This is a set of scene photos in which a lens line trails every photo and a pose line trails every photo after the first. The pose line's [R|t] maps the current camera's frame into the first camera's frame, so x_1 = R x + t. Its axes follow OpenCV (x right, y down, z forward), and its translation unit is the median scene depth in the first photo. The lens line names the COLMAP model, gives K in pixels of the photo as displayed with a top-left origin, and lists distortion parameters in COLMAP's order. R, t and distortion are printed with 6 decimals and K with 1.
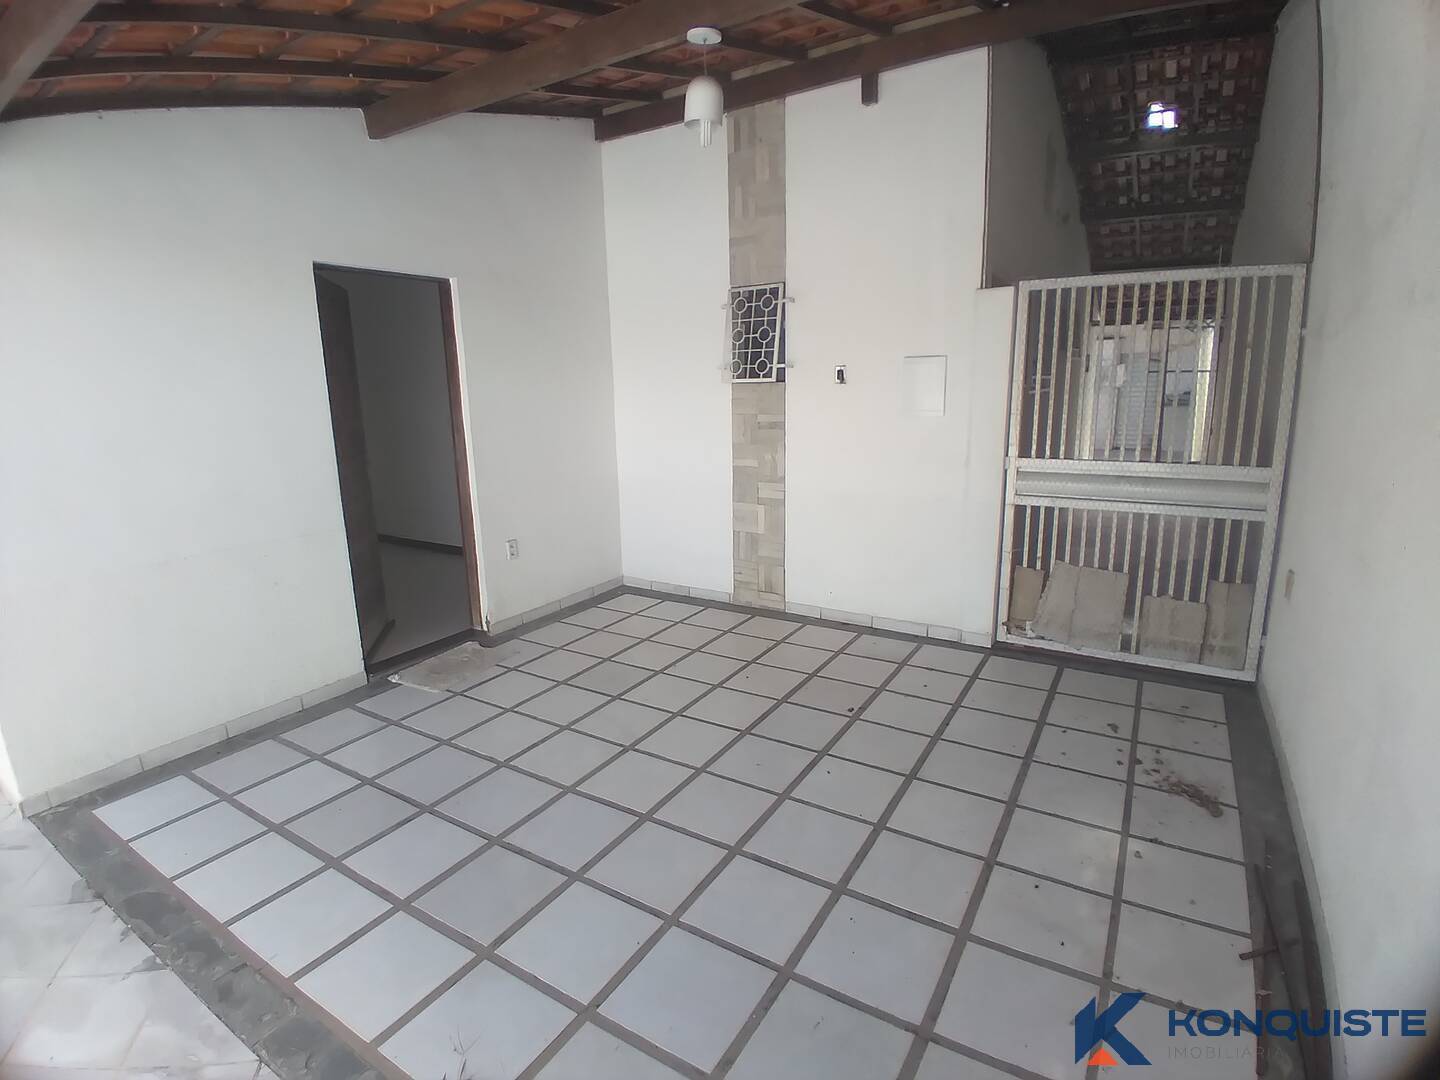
lens RADIAL K [[716.3, 0, 699.9], [0, 716.3, 532.3], [0, 0, 1]] dist [0.017262, -0.049844]
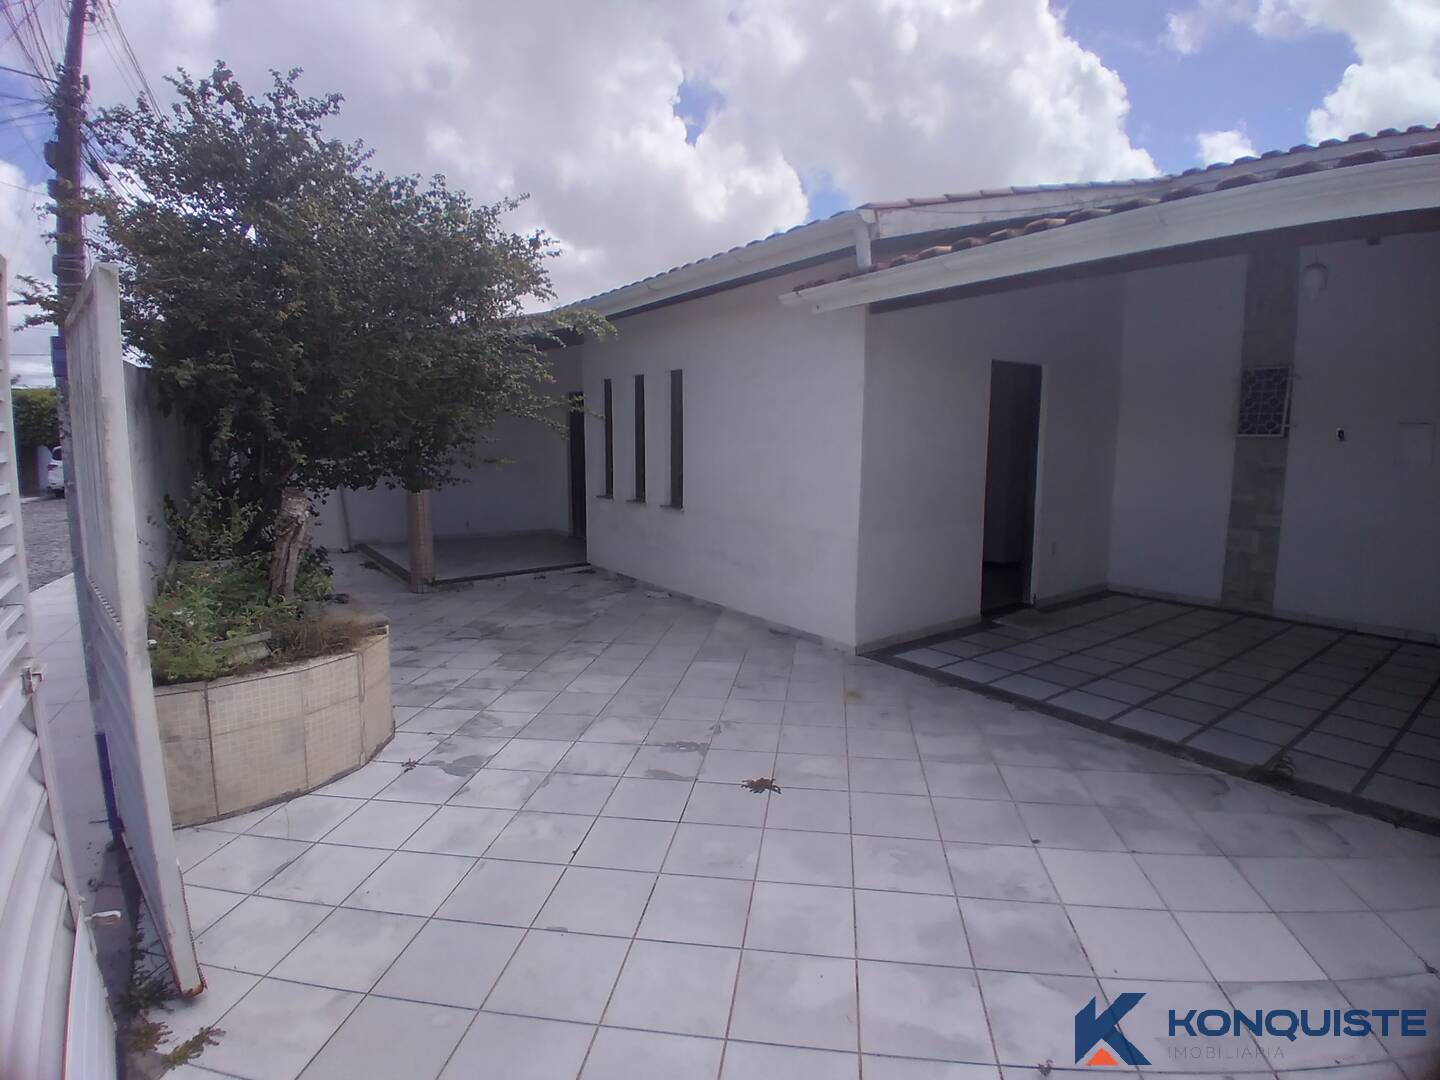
lens RADIAL K [[716.3, 0, 699.9], [0, 716.3, 532.3], [0, 0, 1]] dist [0.017262, -0.049844]
pose [[0.929795, 0.065144, -0.362267, -0.410730], [-0.090683, 0.994419, -0.053926, 0.133624], [0.356732, 0.082991, 0.930513, -0.591430]]
